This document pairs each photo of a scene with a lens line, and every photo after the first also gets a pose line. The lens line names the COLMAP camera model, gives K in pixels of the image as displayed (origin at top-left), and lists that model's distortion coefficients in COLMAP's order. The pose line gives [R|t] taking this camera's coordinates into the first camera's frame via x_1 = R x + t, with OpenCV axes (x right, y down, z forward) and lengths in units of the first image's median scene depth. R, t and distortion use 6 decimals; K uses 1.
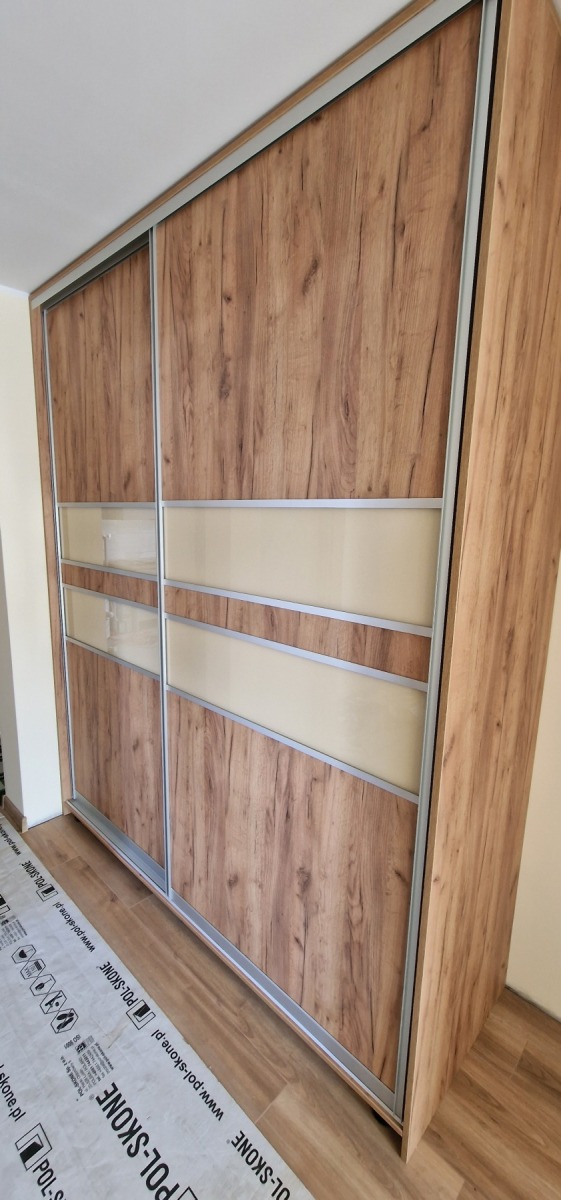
lens RADIAL K [[493.4, 0, 275.6], [0, 493.4, 603.6], [0, 0, 1]] dist [-0.000804, 0.000426]
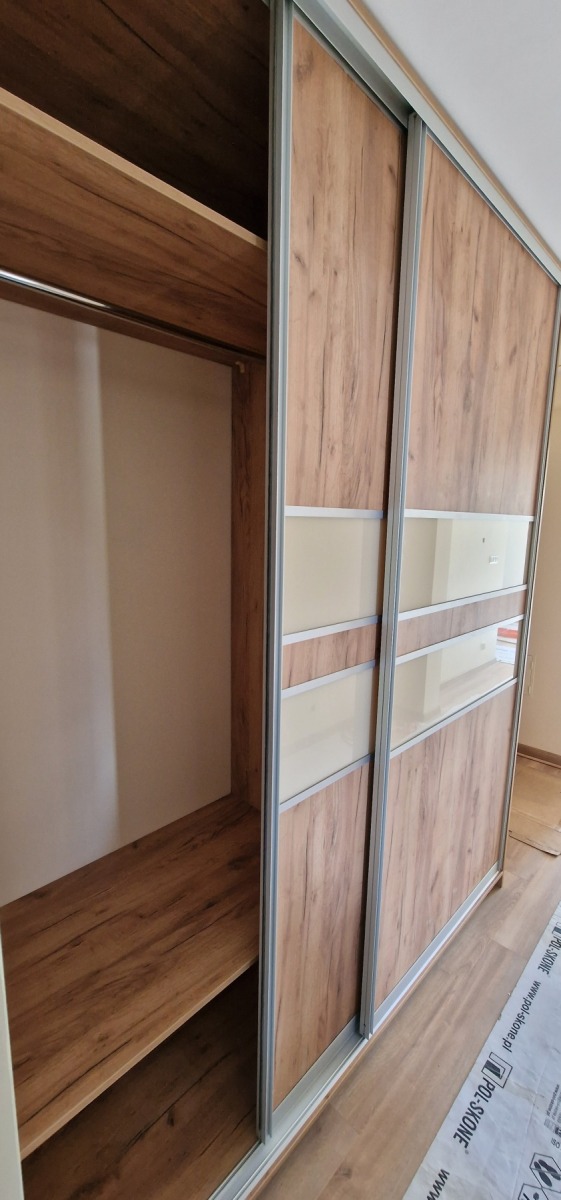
lens RADIAL K [[493.4, 0, 272.1], [0, 493.4, 604.4], [0, 0, 1]] dist [-0.000804, 0.000426]
pose [[0.010940, -0.184805, 0.982714, -1.096117], [0.165571, 0.969542, 0.180485, -0.264102], [-0.986137, 0.160735, 0.041205, 1.324531]]
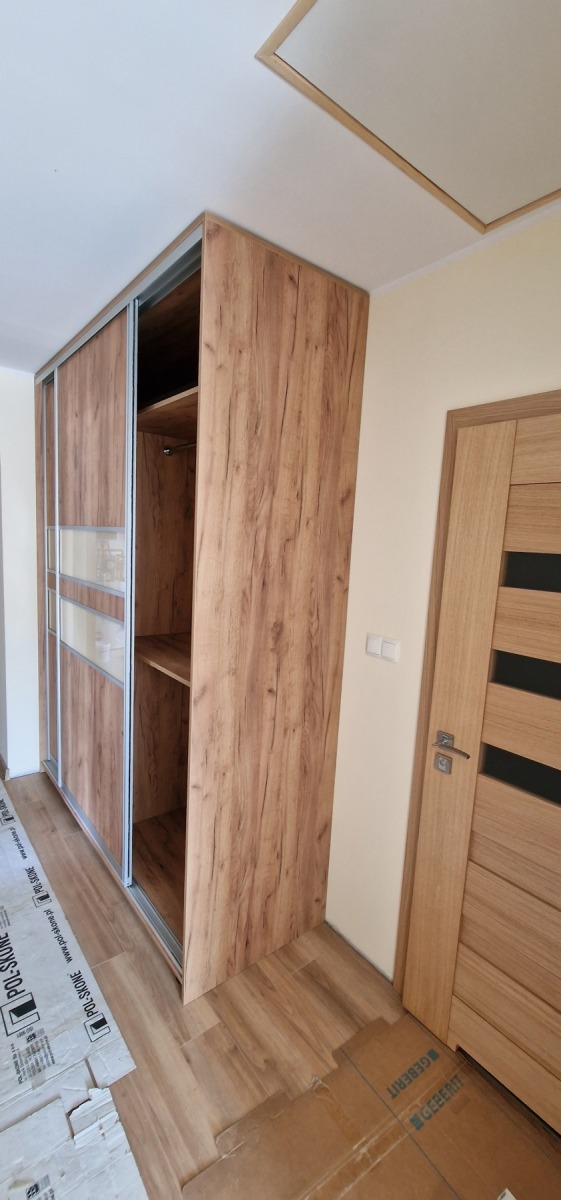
lens RADIAL K [[493.4, 0, 275.4], [0, 493.4, 602.9], [0, 0, 1]] dist [-0.000804, 0.000426]
pose [[0.990297, 0.047474, -0.130604, 0.539114], [-0.054927, 0.997025, -0.054068, 0.060603], [0.127649, 0.060717, 0.989959, -0.335715]]
